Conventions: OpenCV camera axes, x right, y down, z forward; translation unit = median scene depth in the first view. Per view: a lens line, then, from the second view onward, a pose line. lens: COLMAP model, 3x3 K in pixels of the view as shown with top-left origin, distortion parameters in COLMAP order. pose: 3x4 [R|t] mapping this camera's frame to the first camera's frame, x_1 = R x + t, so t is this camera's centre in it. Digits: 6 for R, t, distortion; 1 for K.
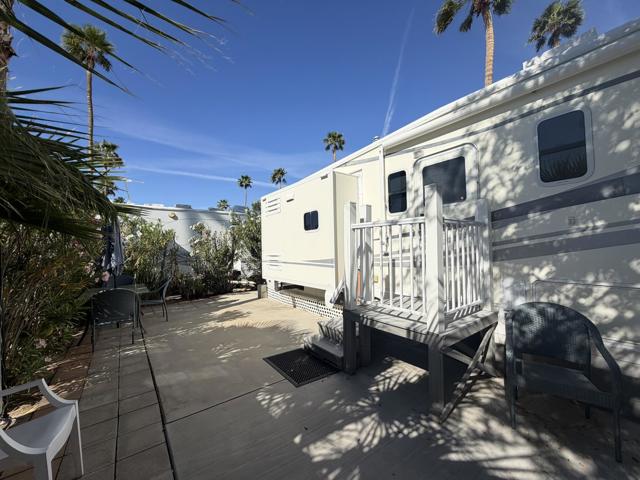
lens RADIAL K [[255.8, 0, 318.8], [0, 255.8, 240.1], [0, 0, 1]] dist [0.000797, 0.000409]
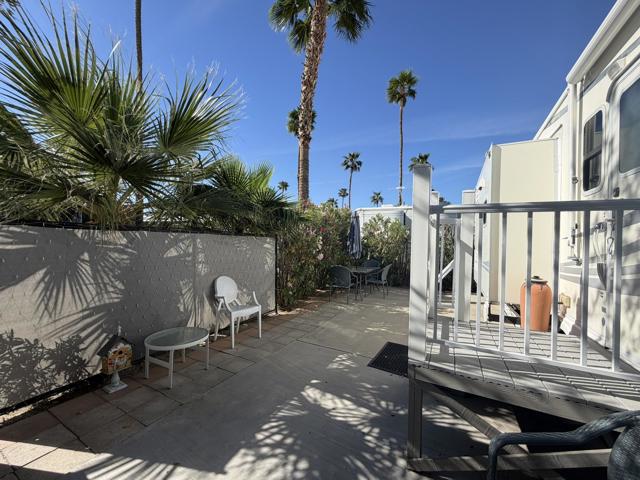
lens RADIAL K [[255.8, 0, 318.8], [0, 255.8, 240.1], [0, 0, 1]] dist [0.000797, 0.000409]
pose [[0.415065, 0.023441, -0.909490, 0.803877], [-0.002037, 0.999689, 0.024836, -0.010434], [0.909789, -0.008456, 0.414984, 0.316196]]
